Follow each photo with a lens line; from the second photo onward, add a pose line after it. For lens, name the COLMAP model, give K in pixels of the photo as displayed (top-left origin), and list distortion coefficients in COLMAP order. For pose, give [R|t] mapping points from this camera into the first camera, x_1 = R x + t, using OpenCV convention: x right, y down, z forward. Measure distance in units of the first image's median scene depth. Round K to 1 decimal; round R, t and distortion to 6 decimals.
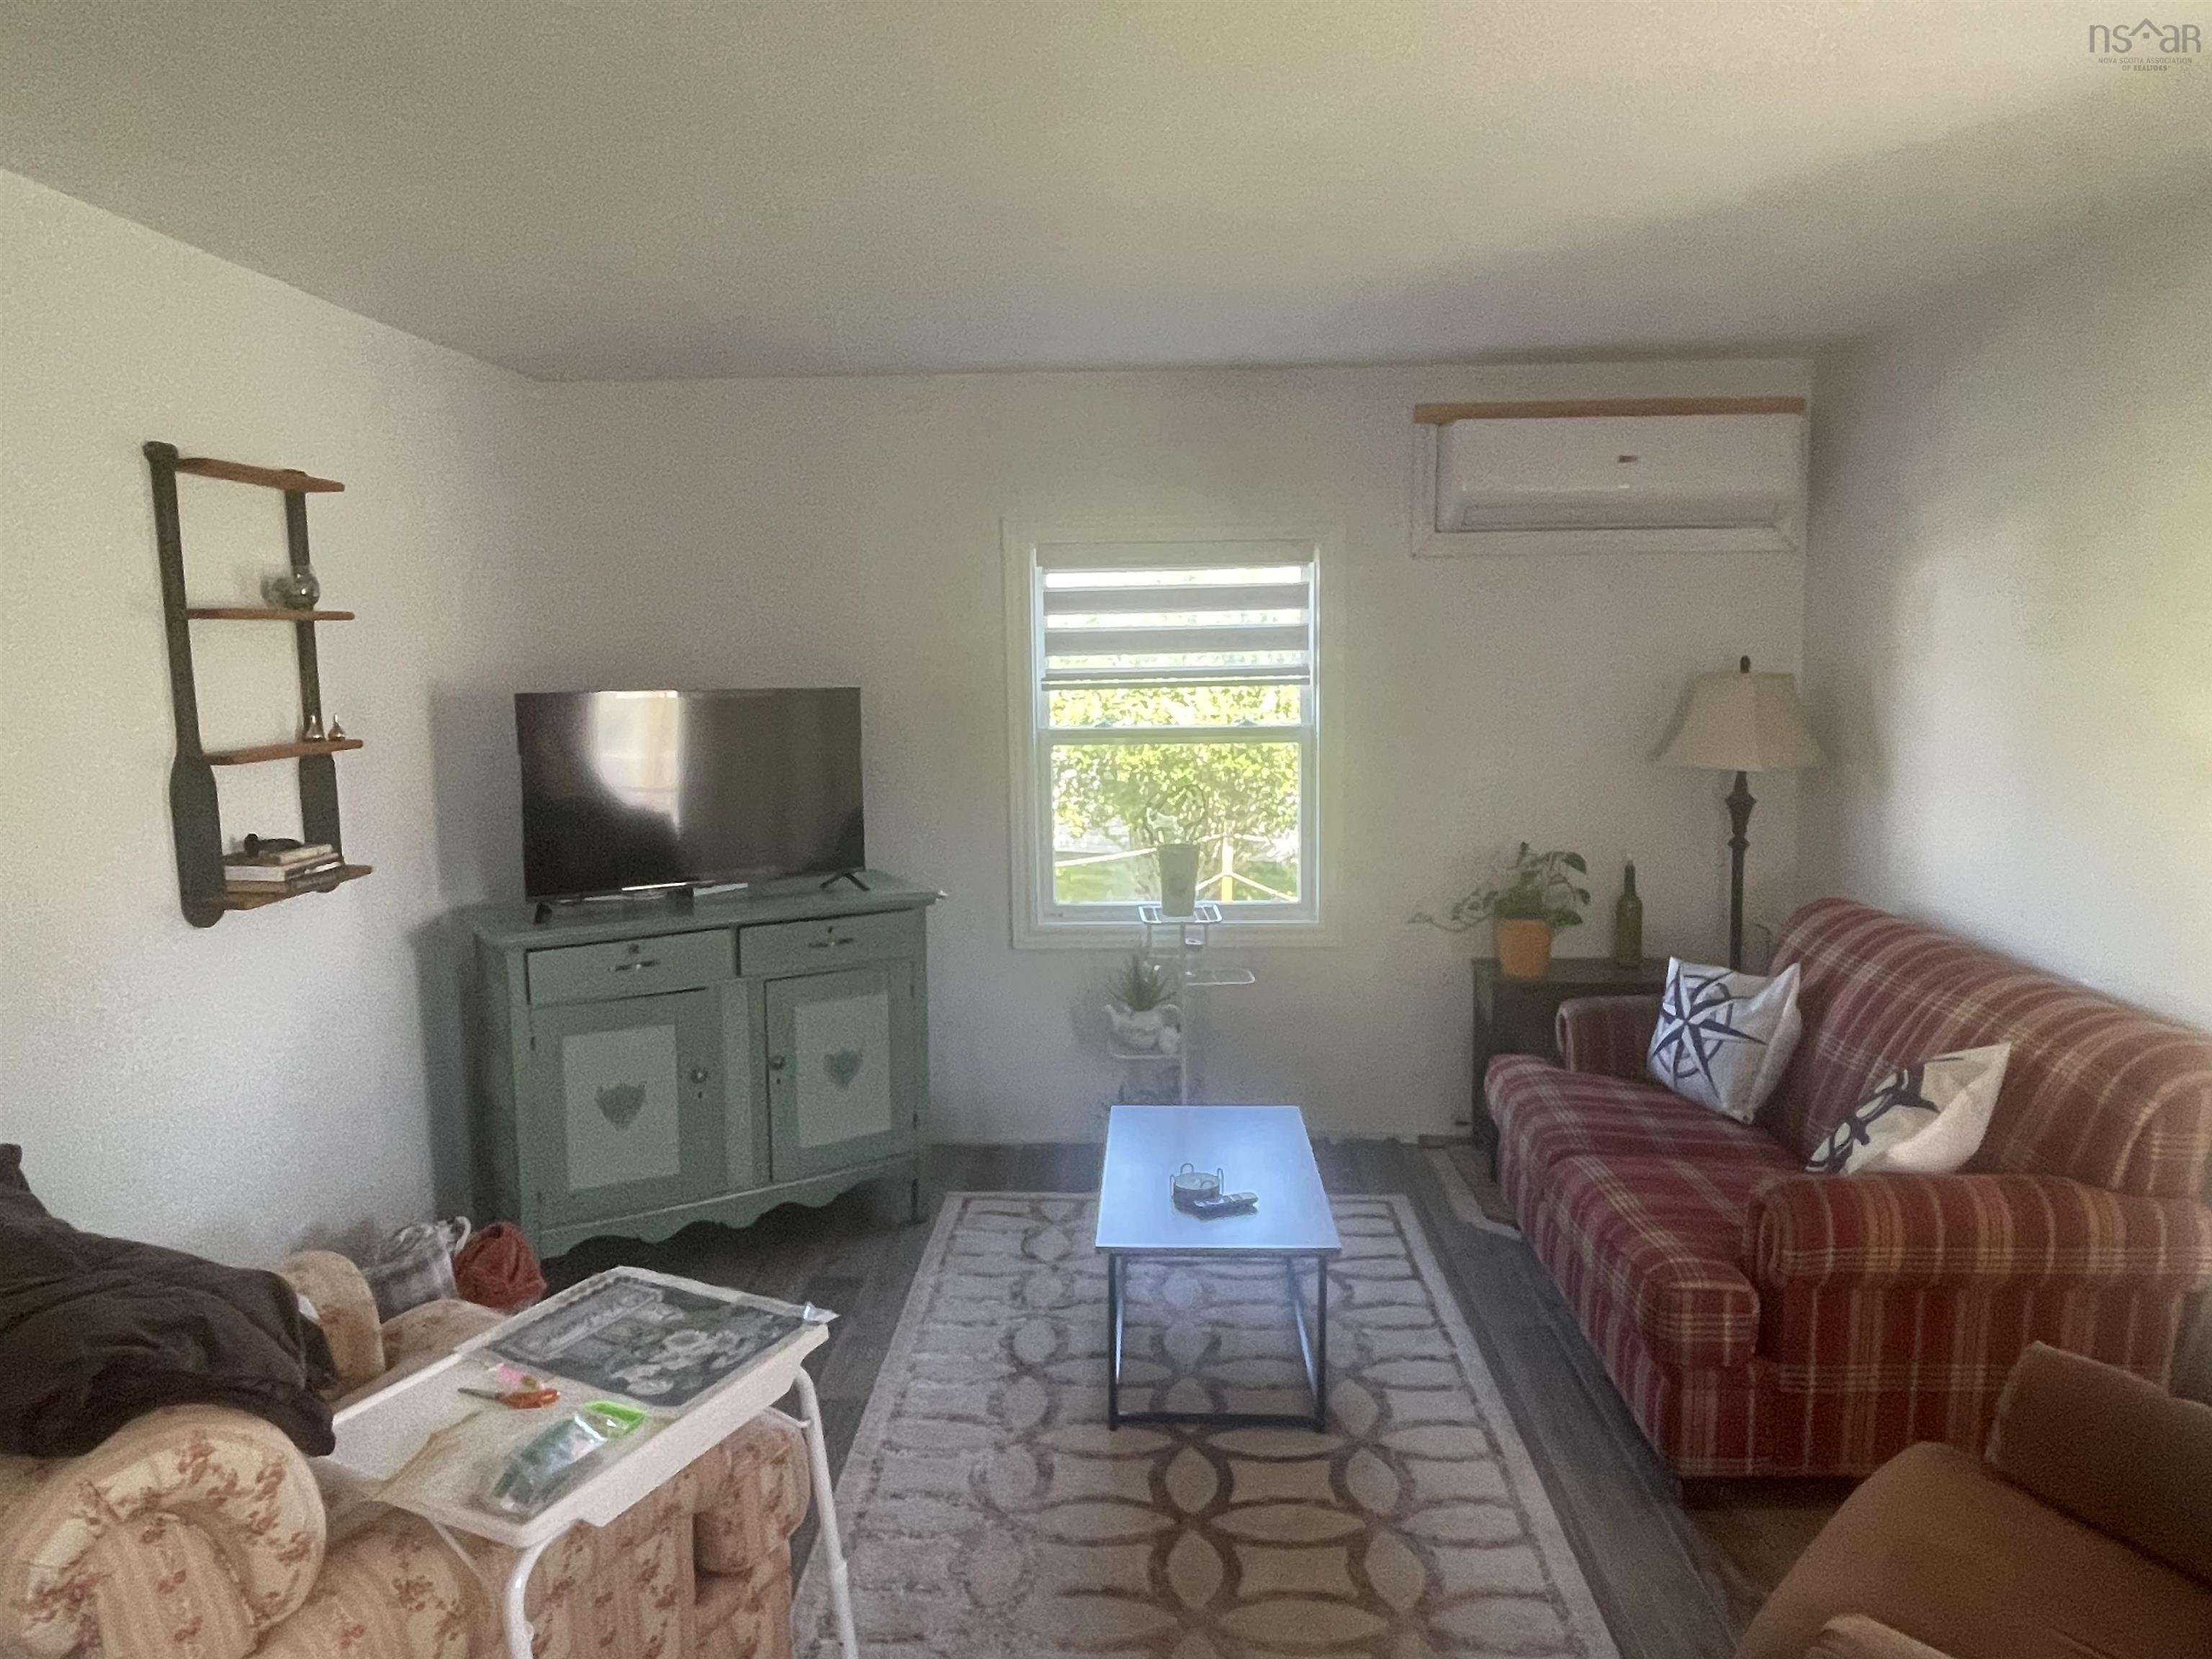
lens RADIAL K [[1464.0, 0, 1085.6], [0, 1464.0, 831.0], [0, 0, 1]] dist [0.007299, -0.000701]
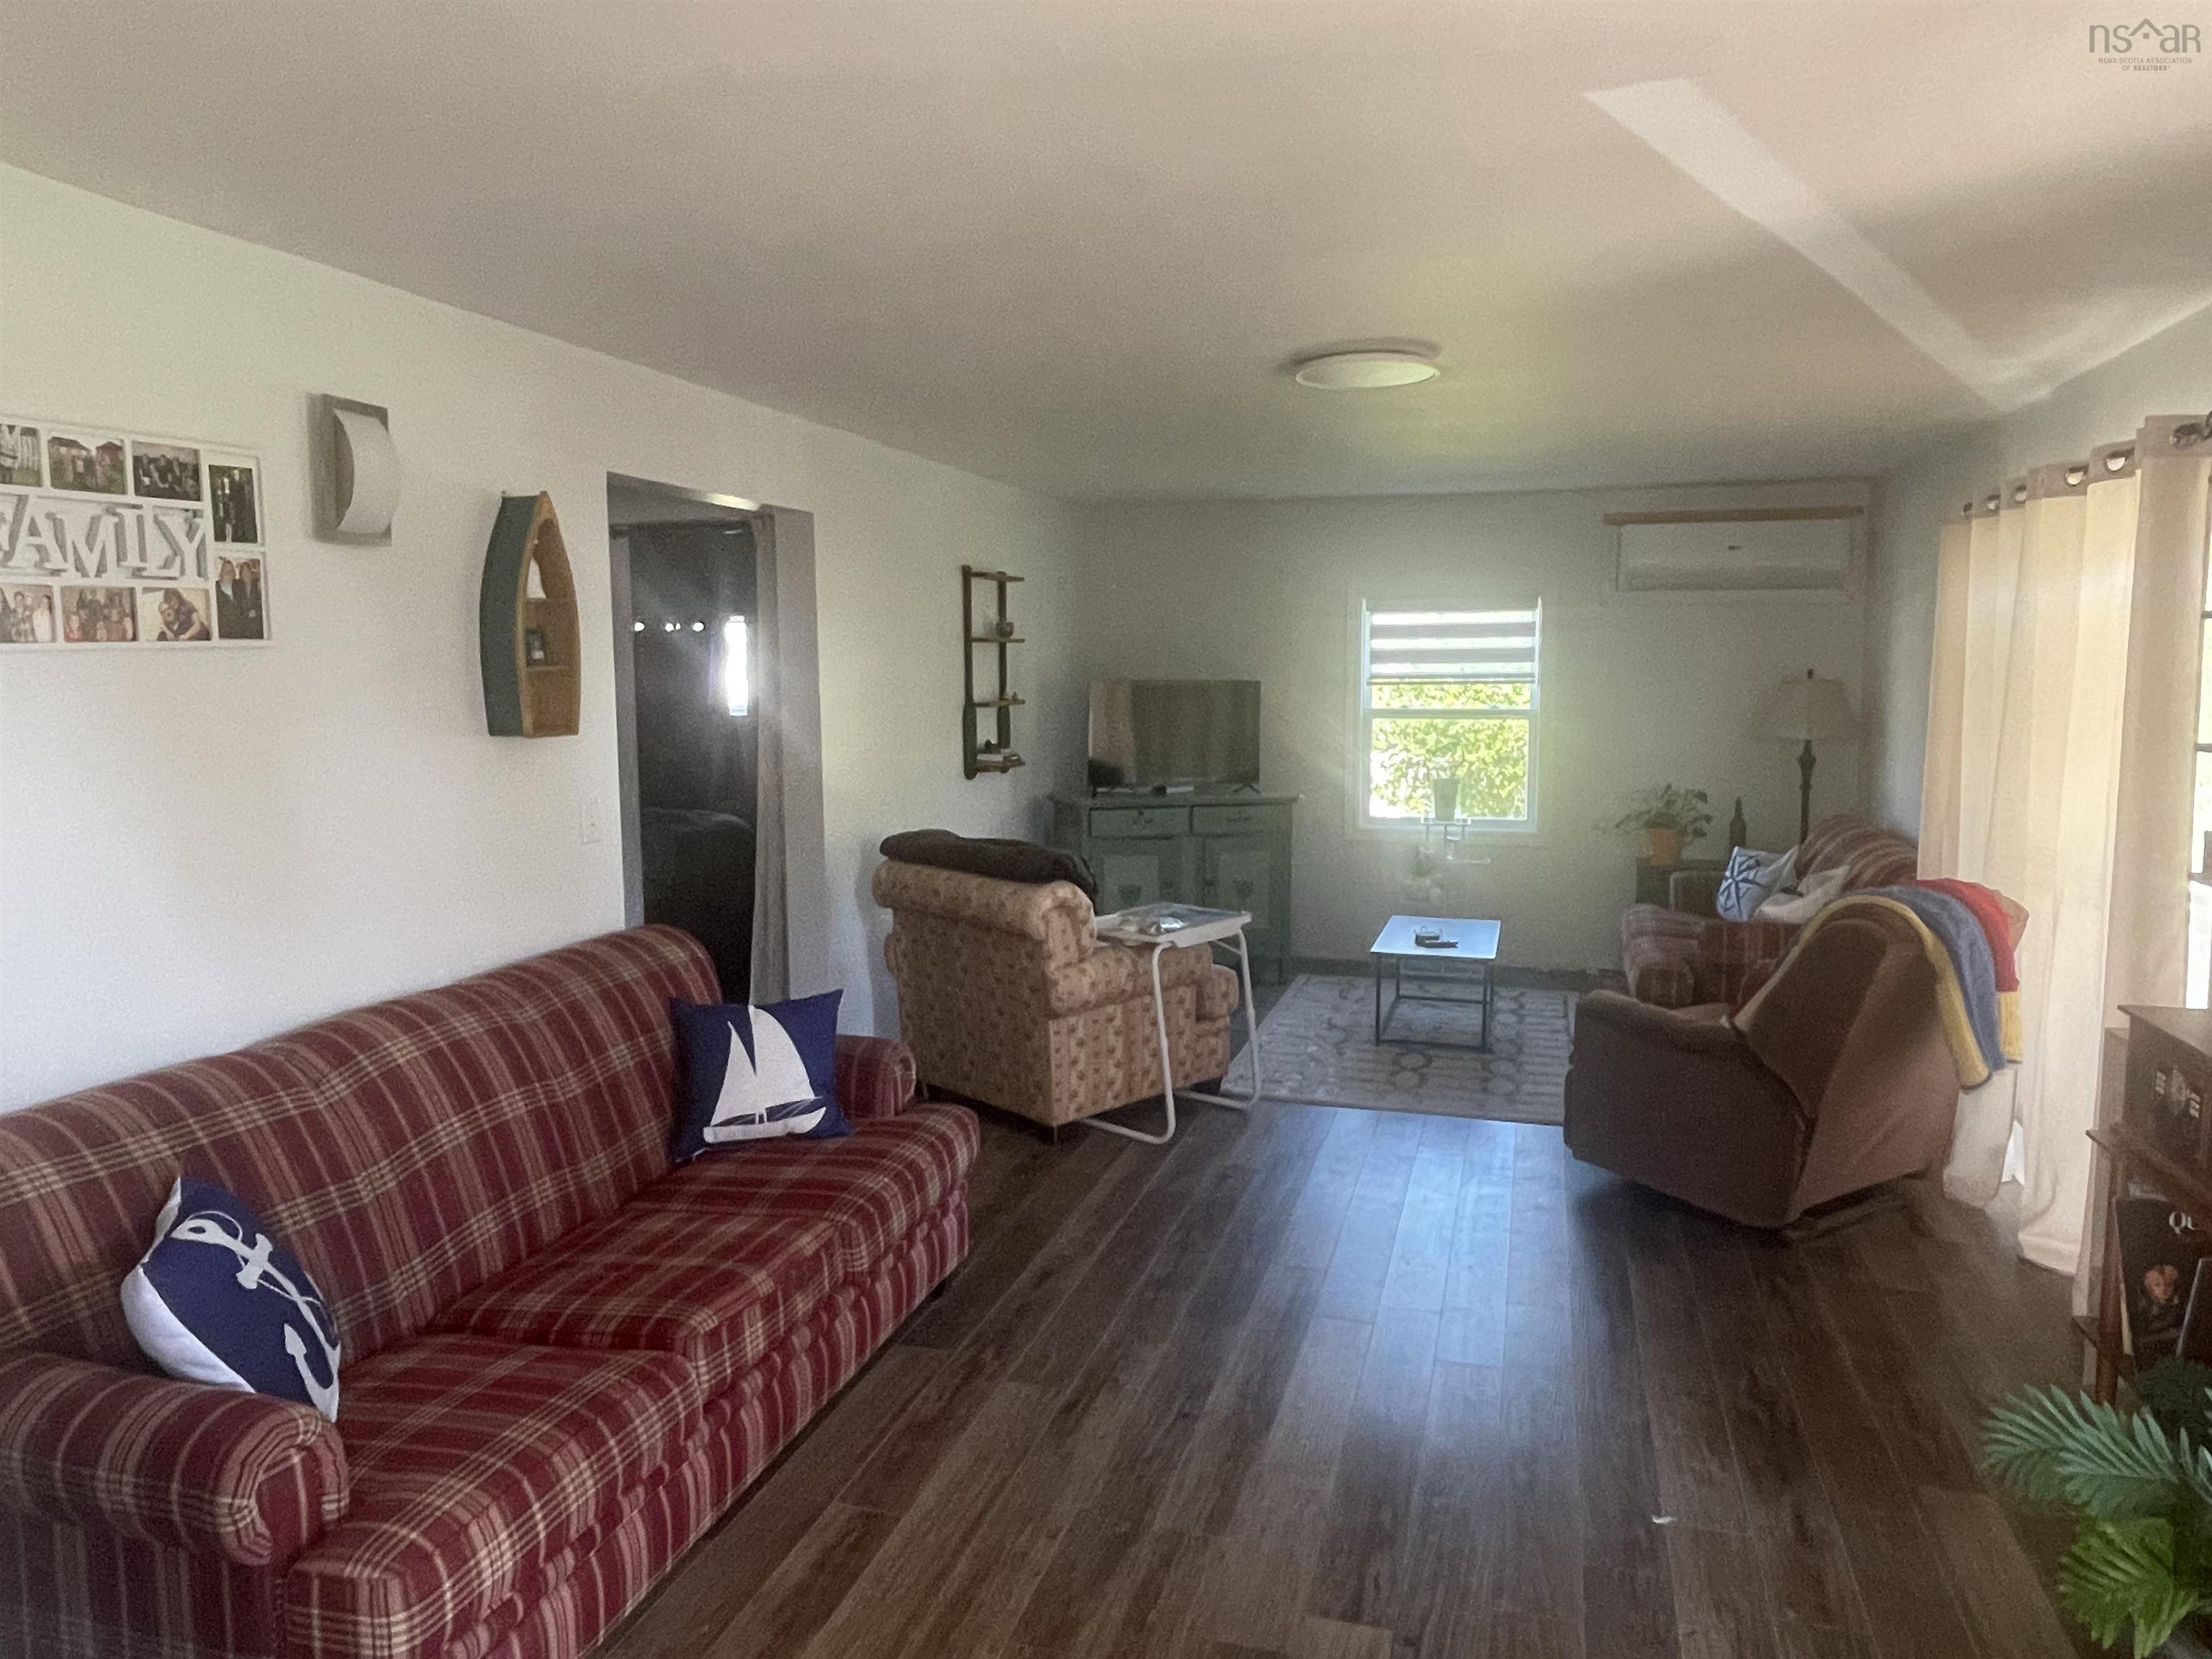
lens RADIAL K [[1464.0, 0, 1103.6], [0, 1464.0, 812.9], [0, 0, 1]] dist [0.007299, -0.000701]
pose [[0.971487, 0.034390, -0.234585, 0.080596], [-0.039458, 0.999078, -0.016945, 0.096235], [0.233786, 0.025718, 0.971948, -0.738736]]
